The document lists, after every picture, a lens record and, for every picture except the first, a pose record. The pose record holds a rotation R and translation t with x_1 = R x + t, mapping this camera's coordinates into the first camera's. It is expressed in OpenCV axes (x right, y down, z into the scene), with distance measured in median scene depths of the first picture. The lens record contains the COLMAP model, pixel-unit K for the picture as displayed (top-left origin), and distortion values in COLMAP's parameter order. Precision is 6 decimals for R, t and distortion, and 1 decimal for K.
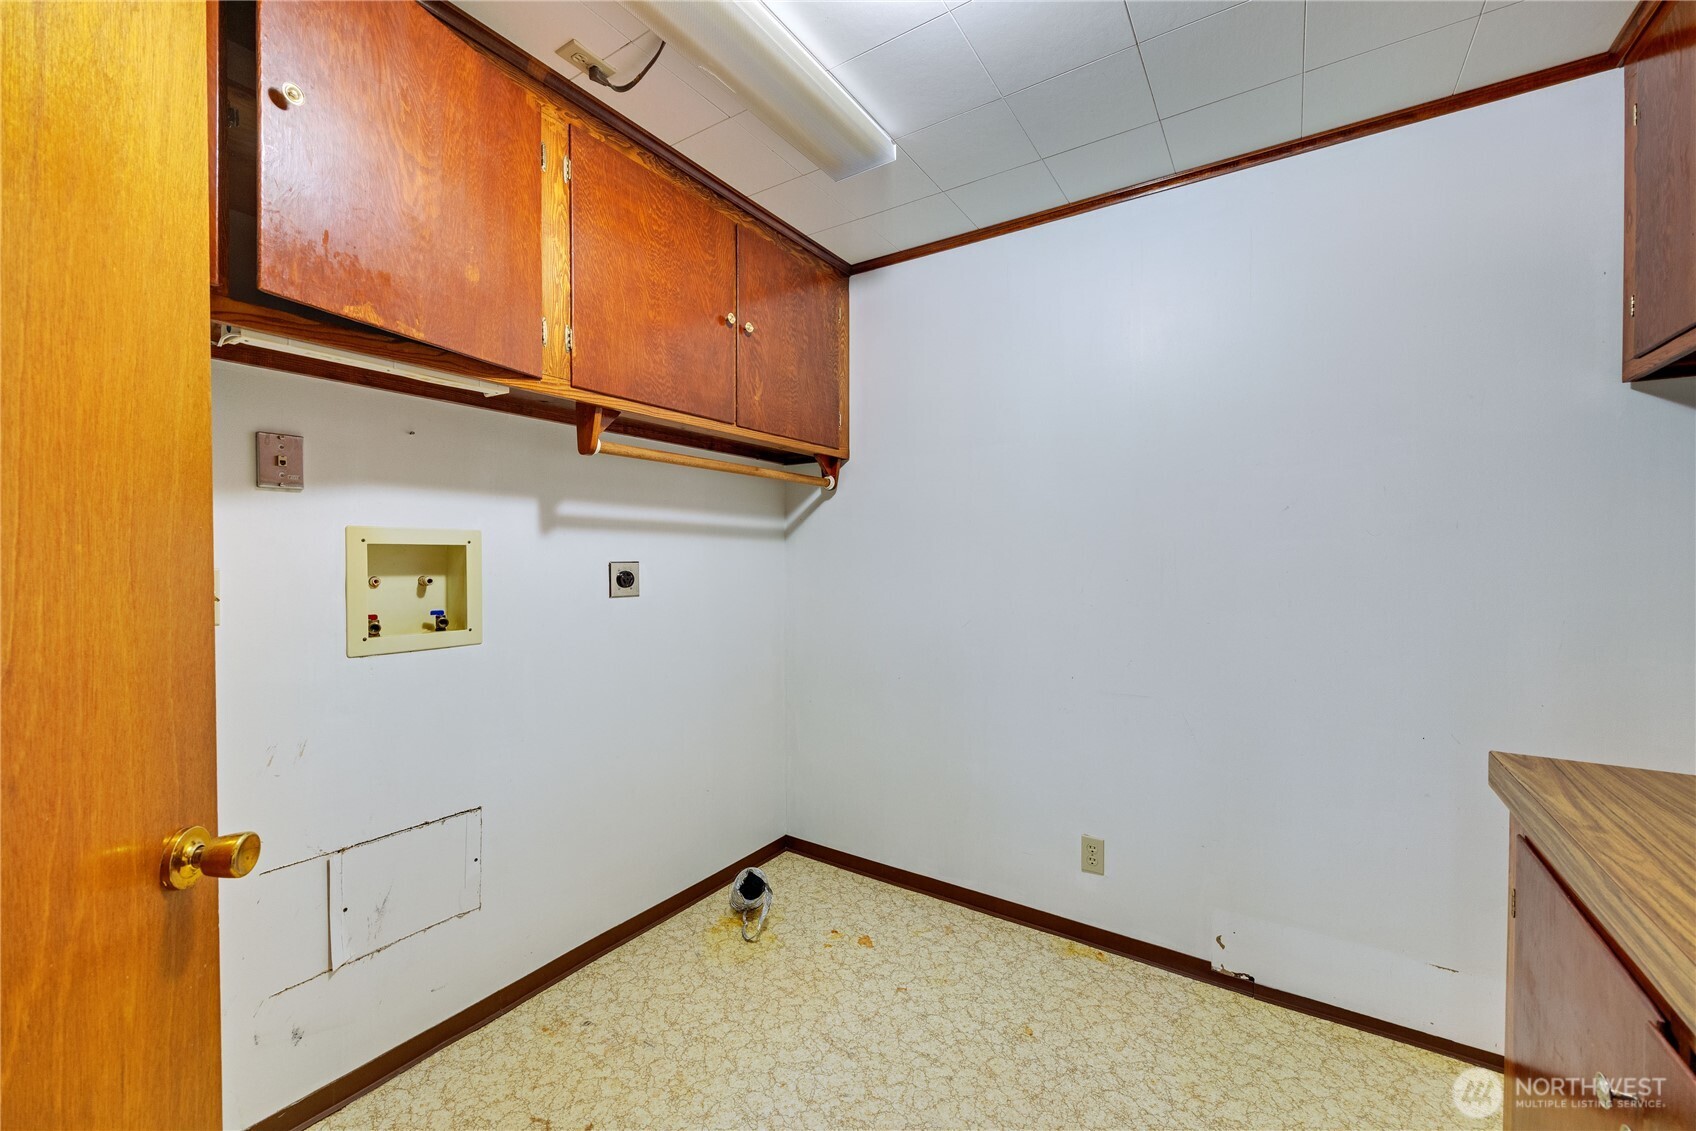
lens RADIAL K [[662.2, 0, 869.9], [0, 662.2, 566.6], [0, 0, 1]] dist [-0.000394, -0.000154]
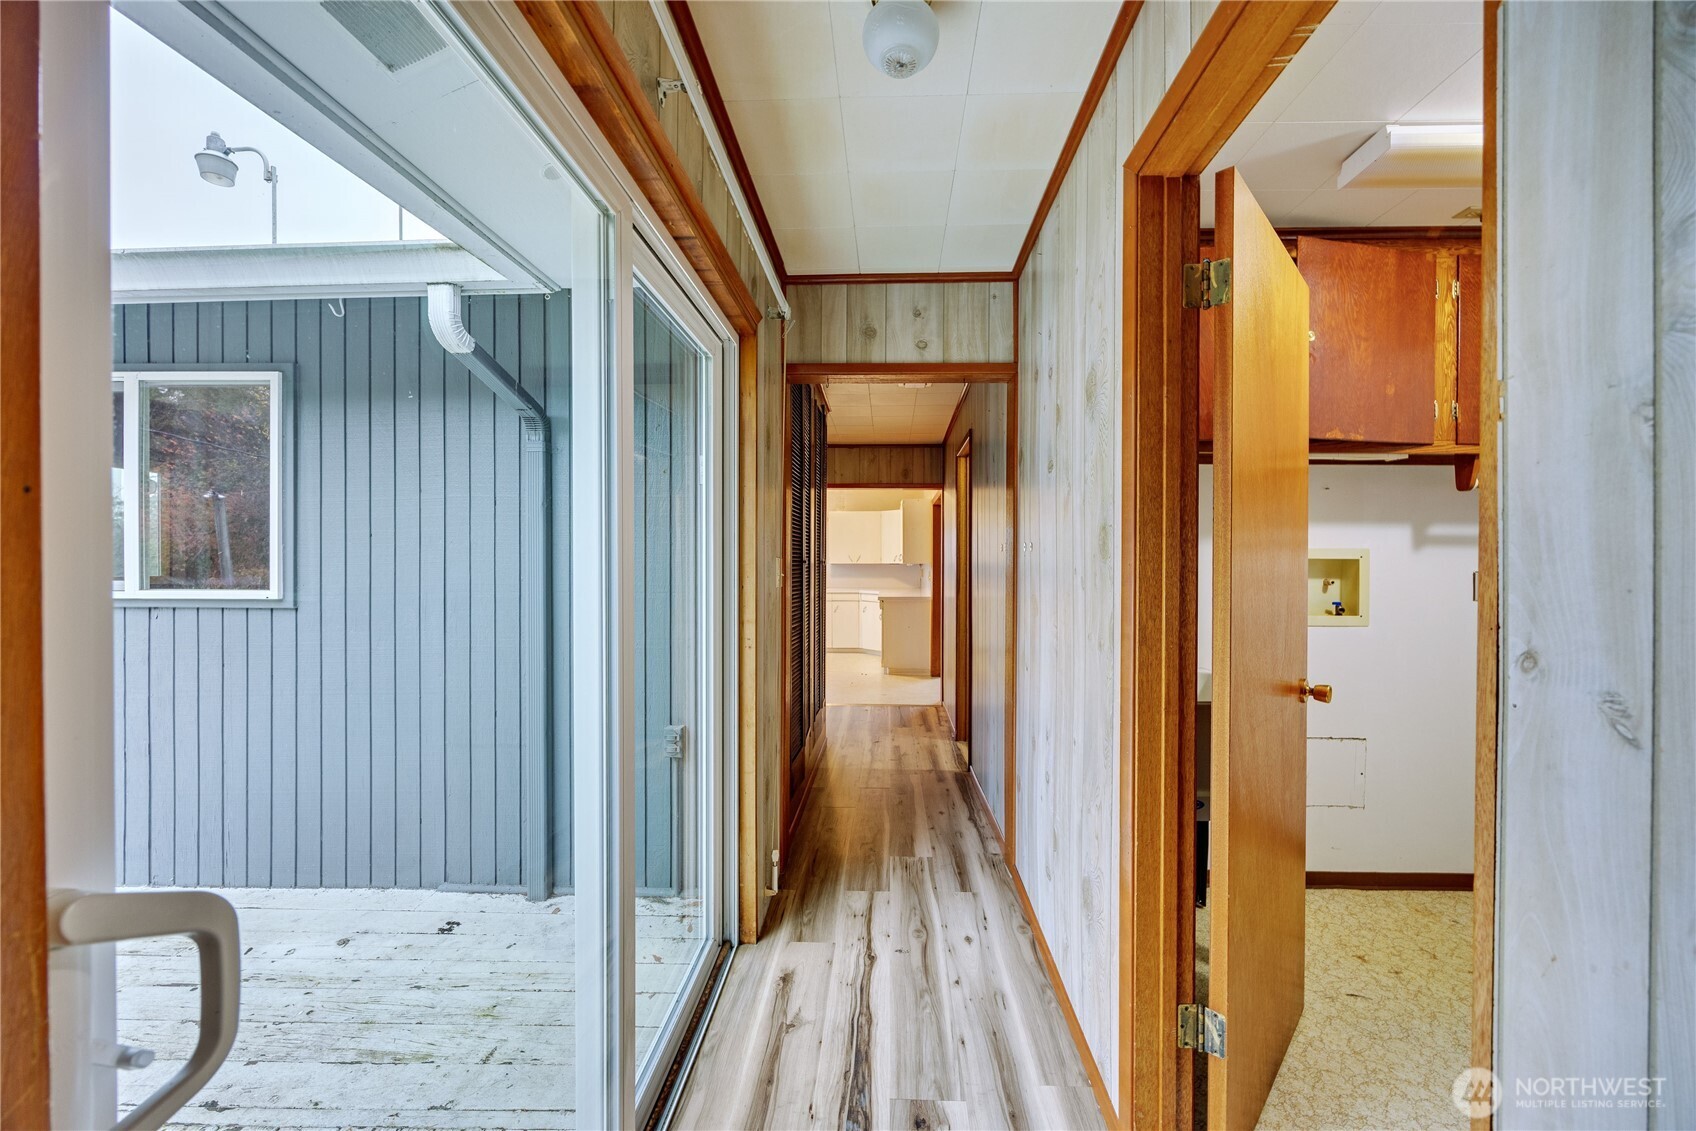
lens RADIAL K [[662.2, 0, 869.9], [0, 662.2, 566.6], [0, 0, 1]] dist [-0.000394, -0.000154]
pose [[0.513002, 0.008518, -0.858345, 0.109108], [-0.016507, 0.999864, 0.000058, 0.002885], [0.858229, 0.014139, 0.513073, -0.756707]]
